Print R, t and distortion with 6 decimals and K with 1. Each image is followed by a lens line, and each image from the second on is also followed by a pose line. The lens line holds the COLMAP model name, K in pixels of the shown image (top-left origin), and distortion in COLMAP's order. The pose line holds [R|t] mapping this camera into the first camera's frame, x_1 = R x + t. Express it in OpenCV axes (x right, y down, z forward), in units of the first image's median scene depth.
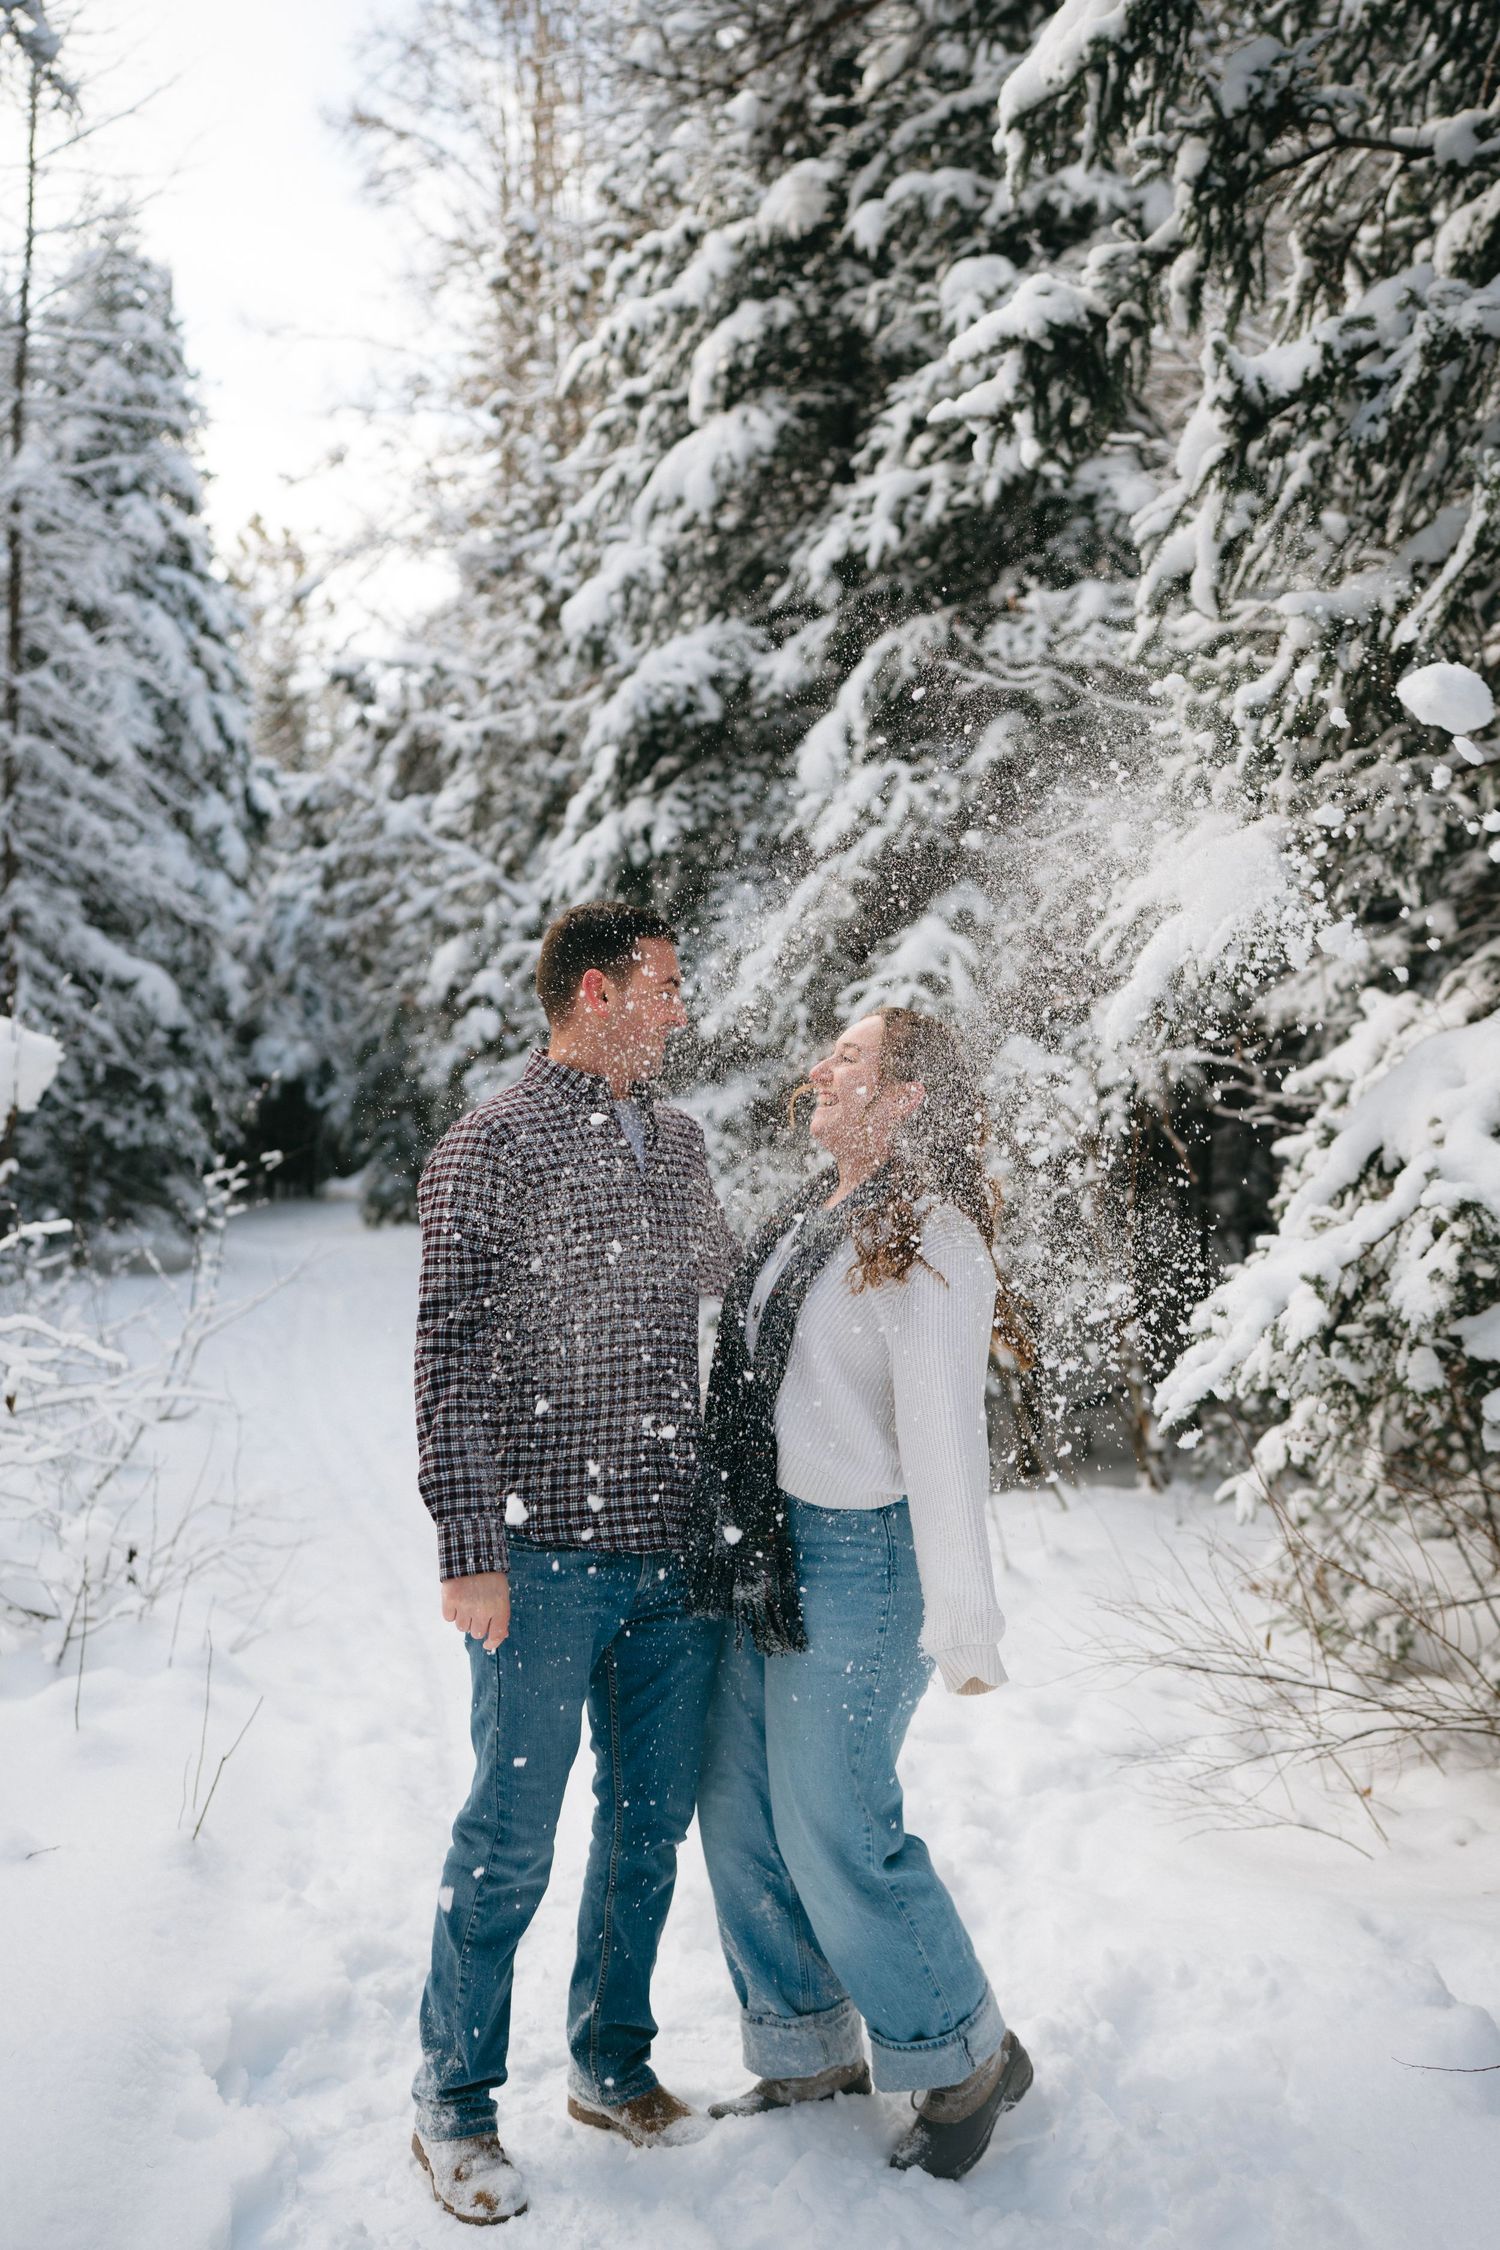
lens RADIAL K [[2183.7, 0, 756.0], [0, 2183.7, 1115.9], [0, 0, 1]] dist [0.006340, 0.011777]
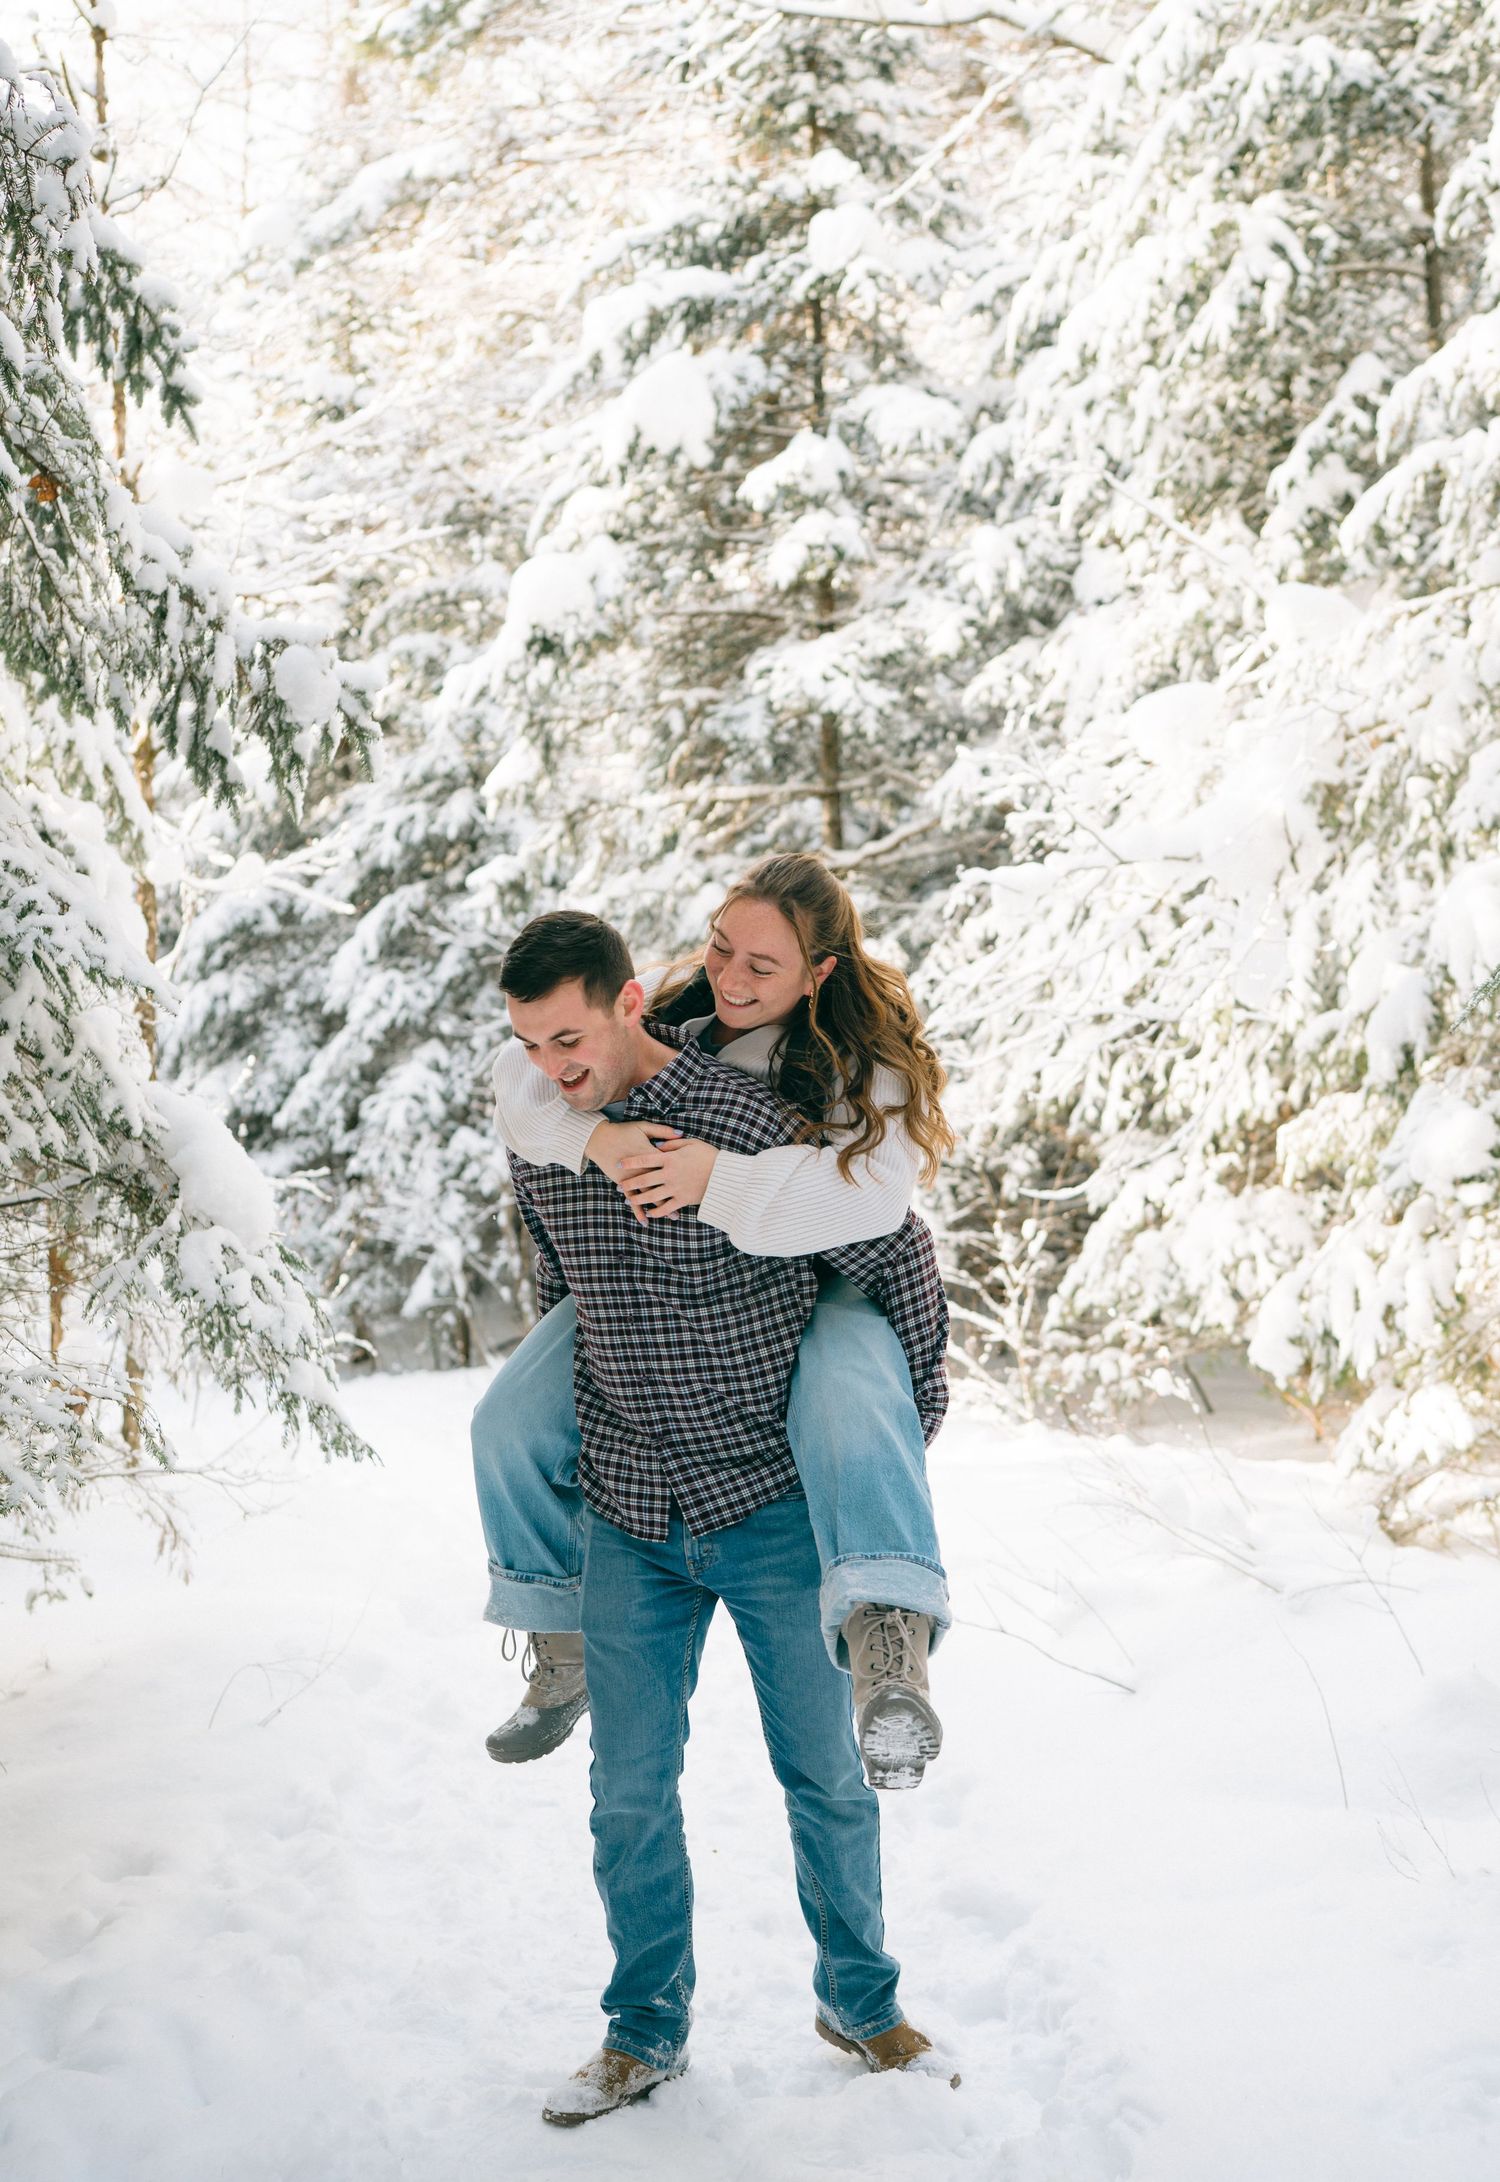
lens RADIAL K [[2429.6, 0, 758.5], [0, 2429.6, 1187.5], [0, 0, 1]] dist [0.005601, -0.004090]
pose [[0.961584, 0.009234, 0.274357, -0.166209], [-0.008659, 0.999957, -0.003307, 0.014310], [-0.274376, 0.000804, 0.961622, -0.849069]]
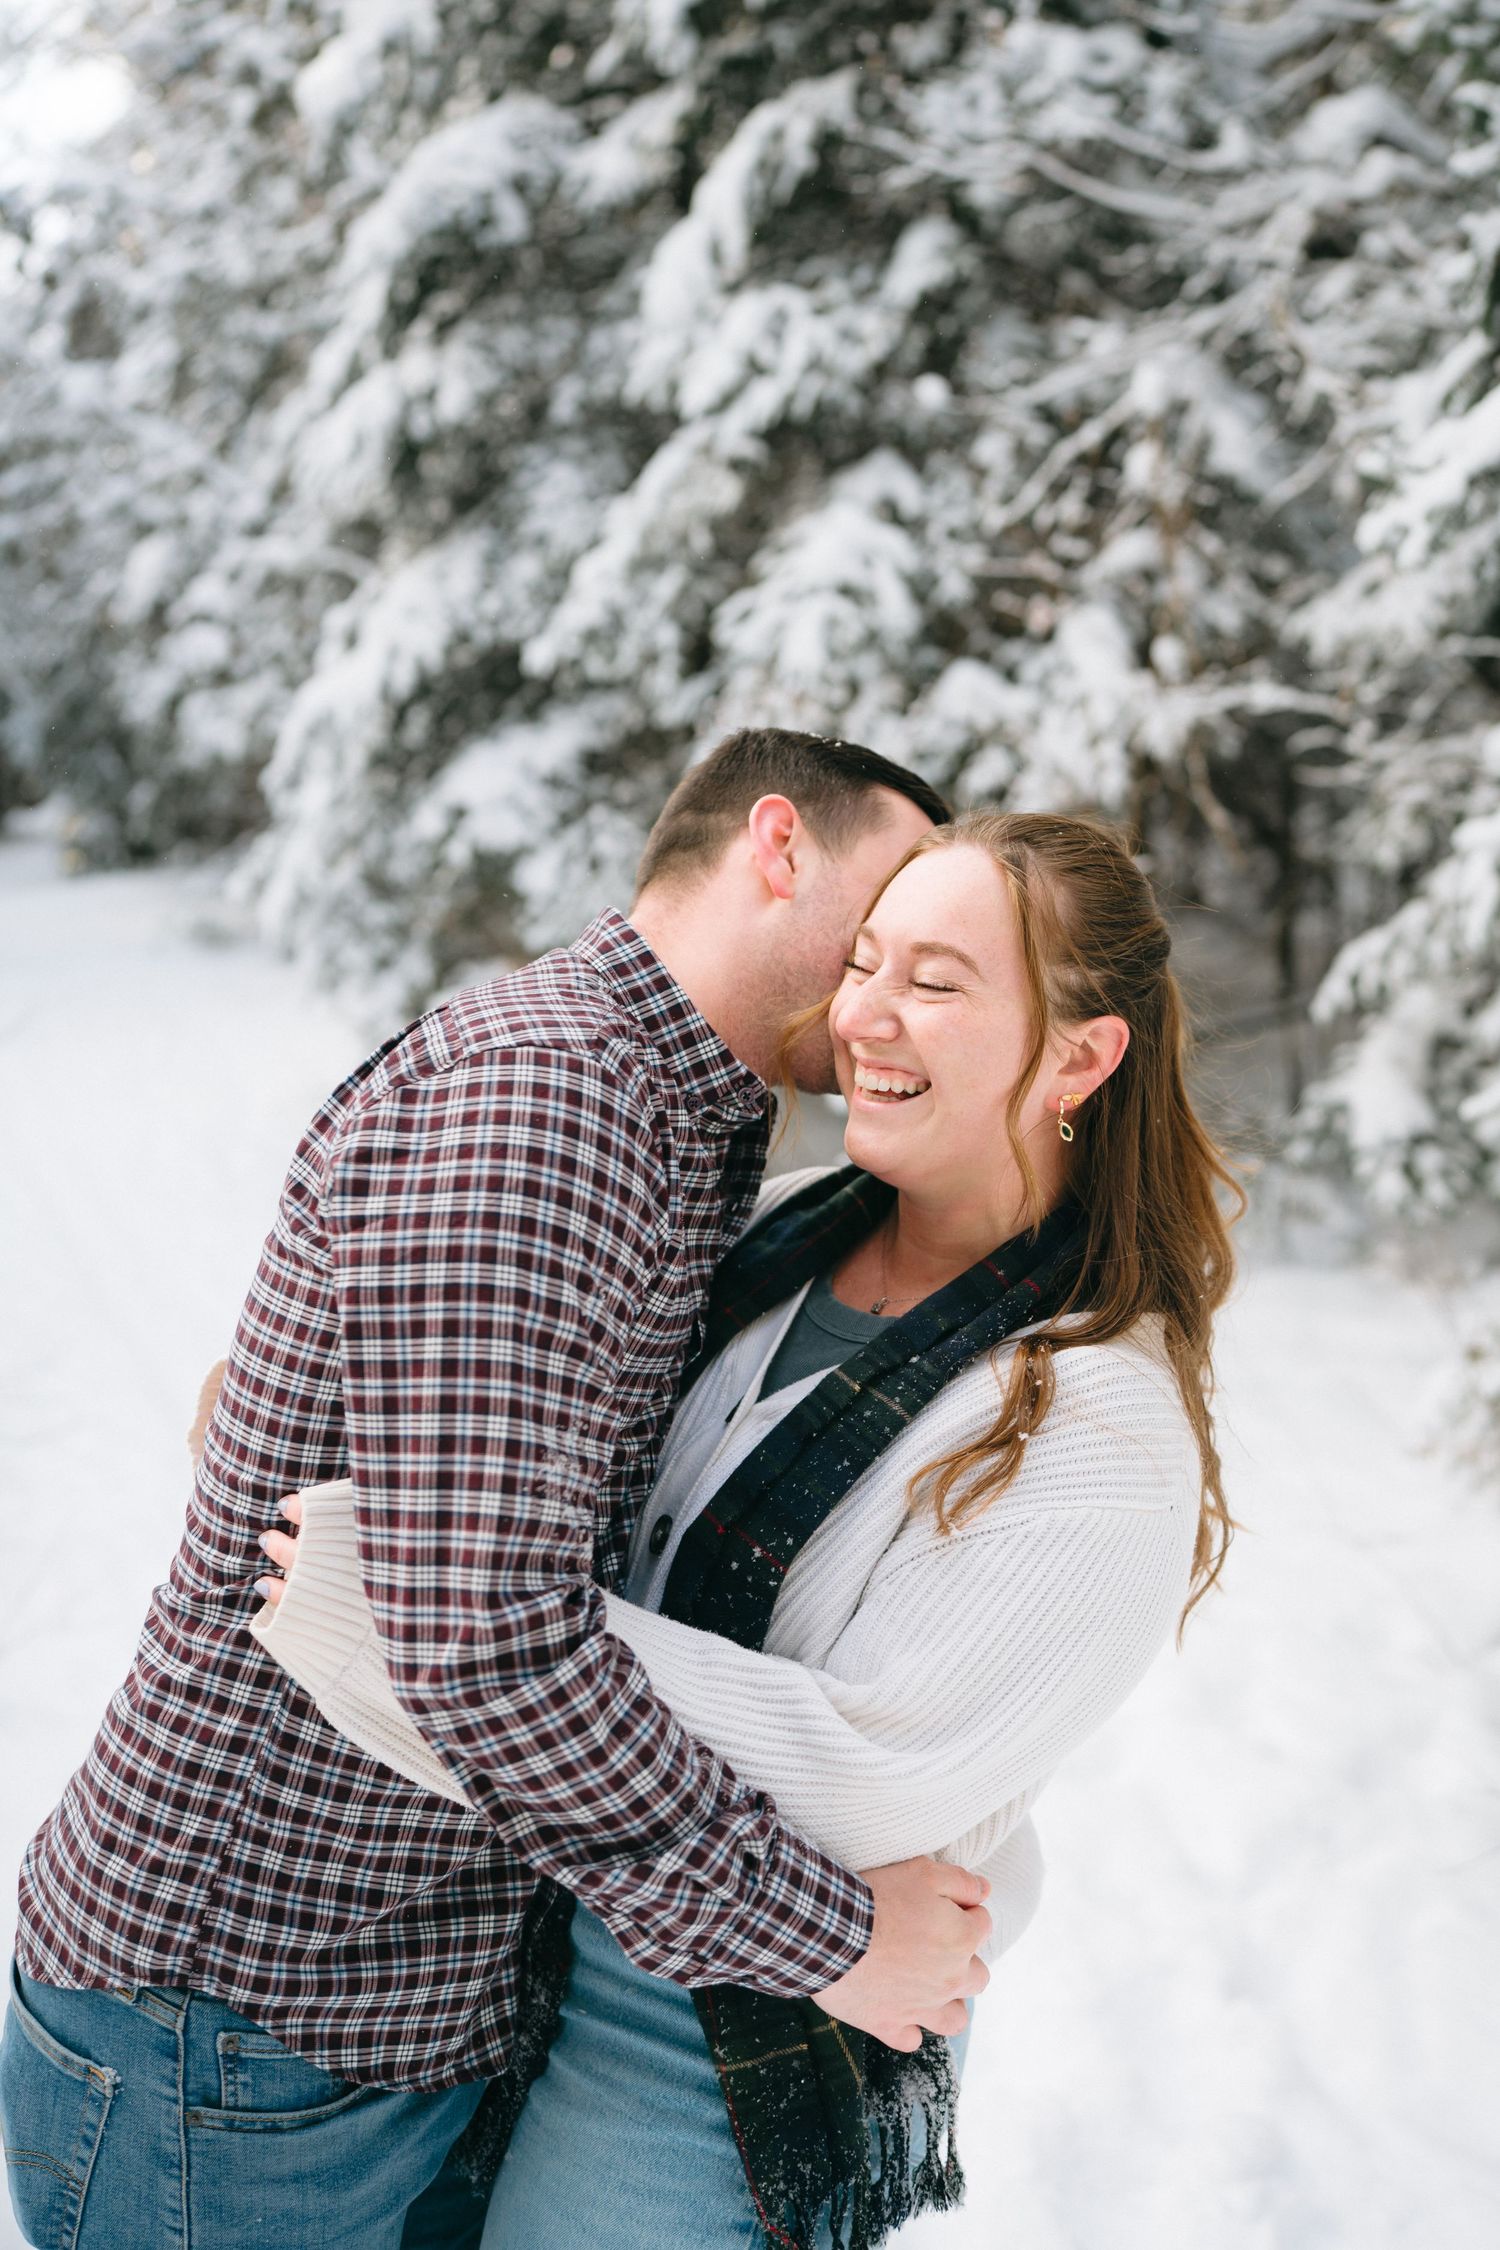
lens RADIAL K [[2183.7, 0, 756.0], [0, 2183.7, 1115.9], [0, 0, 1]] dist [0.006340, 0.011777]
pose [[0.990889, -0.040750, 0.128368, -0.046489], [0.017335, 0.983790, 0.178486, -0.015621], [-0.133561, -0.174635, 0.975533, 0.193845]]
